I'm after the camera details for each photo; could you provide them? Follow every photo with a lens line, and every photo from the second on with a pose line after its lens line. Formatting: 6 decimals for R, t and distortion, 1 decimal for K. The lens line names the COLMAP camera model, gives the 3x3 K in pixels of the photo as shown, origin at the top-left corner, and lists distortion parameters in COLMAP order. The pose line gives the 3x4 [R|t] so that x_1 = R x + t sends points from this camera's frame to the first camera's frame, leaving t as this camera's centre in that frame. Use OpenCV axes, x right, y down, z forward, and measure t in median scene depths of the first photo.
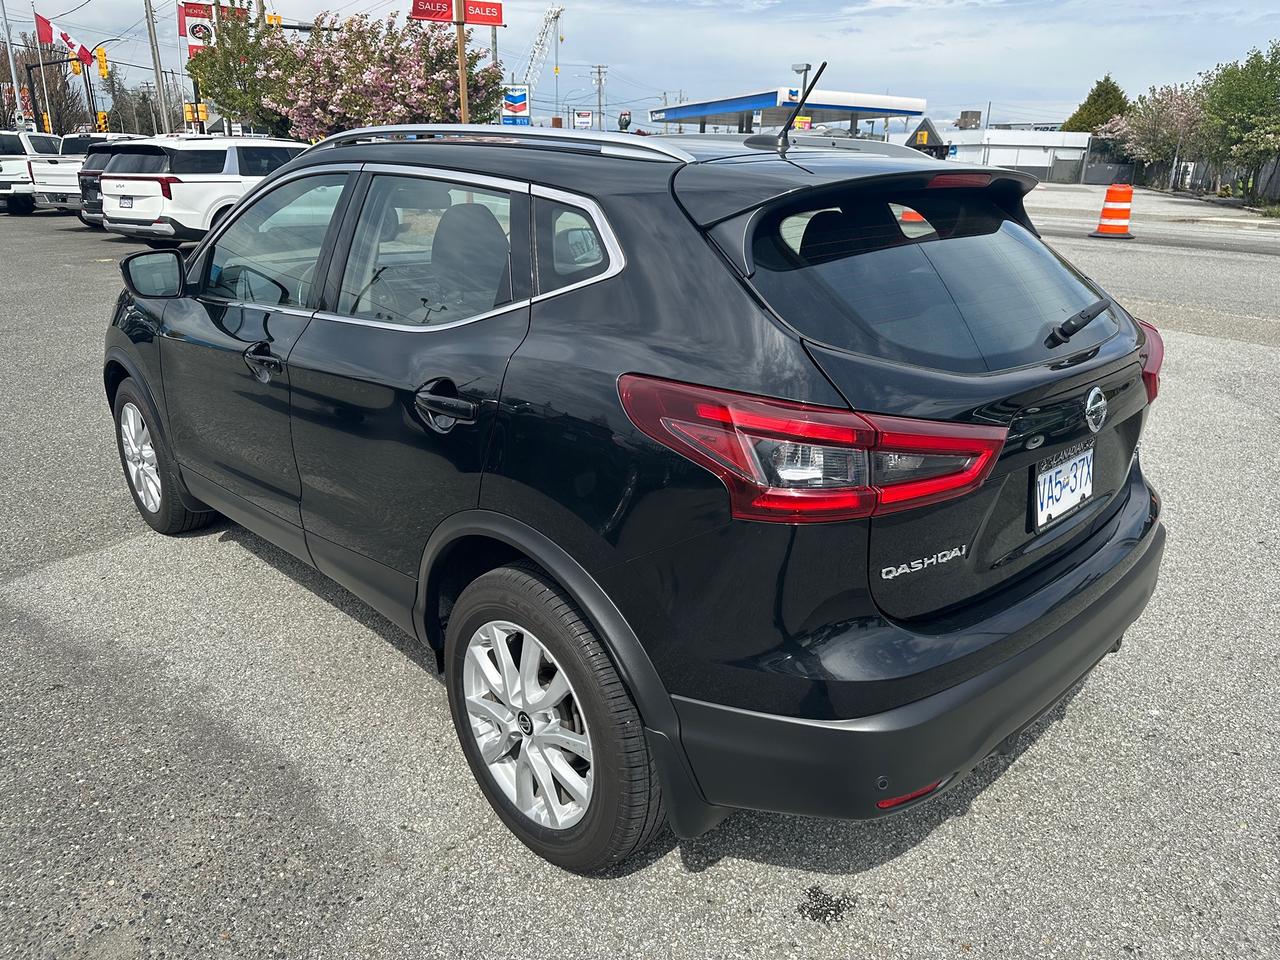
lens RADIAL K [[955.3, 0, 647.5], [0, 955.3, 482.5], [0, 0, 1]] dist [-0.016776, 0.002473]
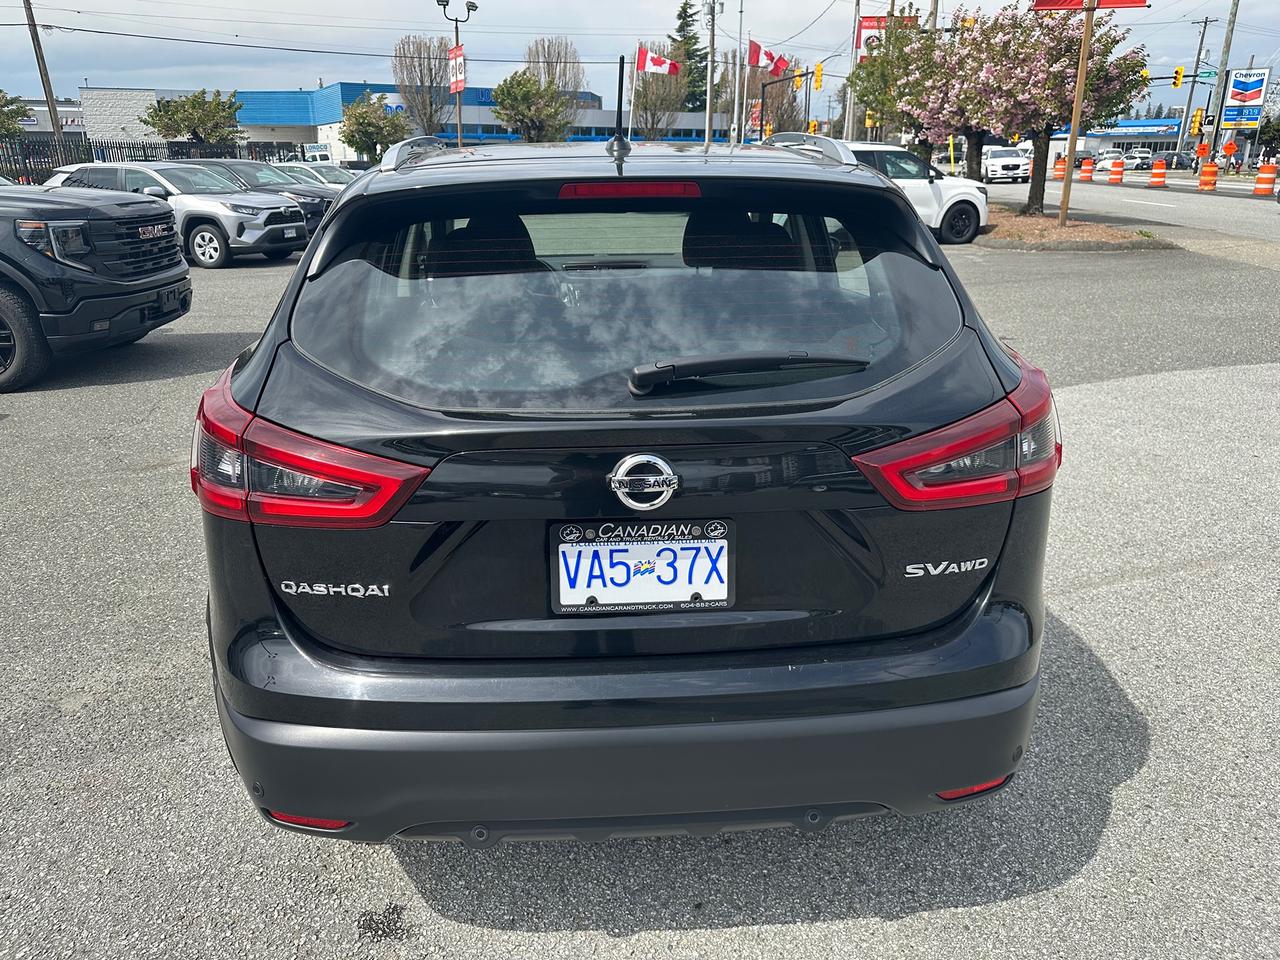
lens RADIAL K [[955.3, 0, 645.1], [0, 955.3, 479.6], [0, 0, 1]] dist [-0.016776, 0.002473]
pose [[0.737850, 0.196116, -0.645845, 0.160634], [-0.197968, 0.977655, 0.070703, -0.021881], [0.645280, 0.075688, 0.760187, 0.068051]]
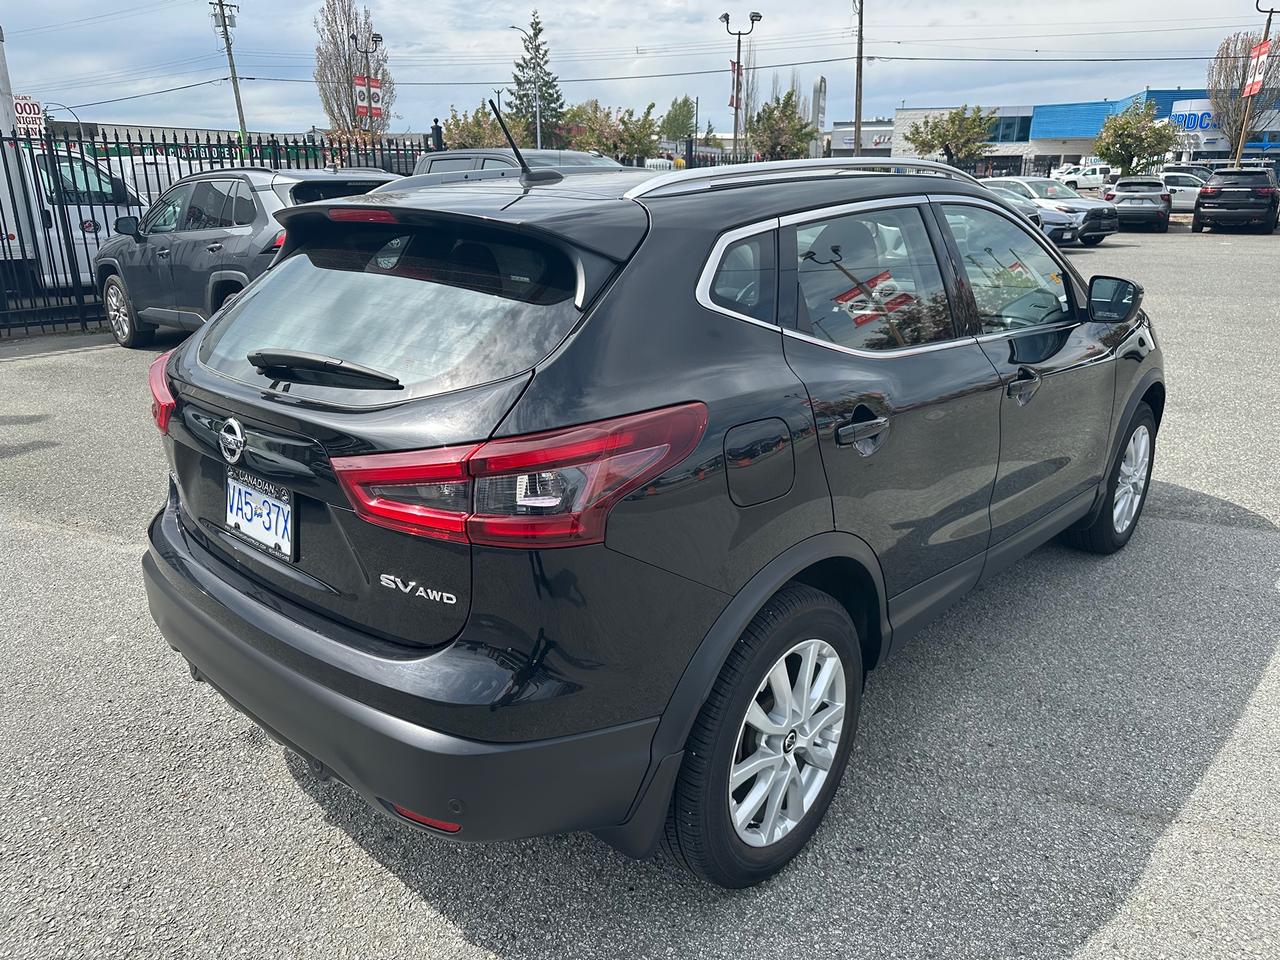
lens RADIAL K [[955.3, 0, 645.8], [0, 955.3, 480.2], [0, 0, 1]] dist [-0.016776, 0.002473]
pose [[0.015427, 0.285772, -0.958173, 0.238543], [-0.305443, 0.913827, 0.267628, -0.072112], [0.952085, 0.288539, 0.101385, 0.218870]]
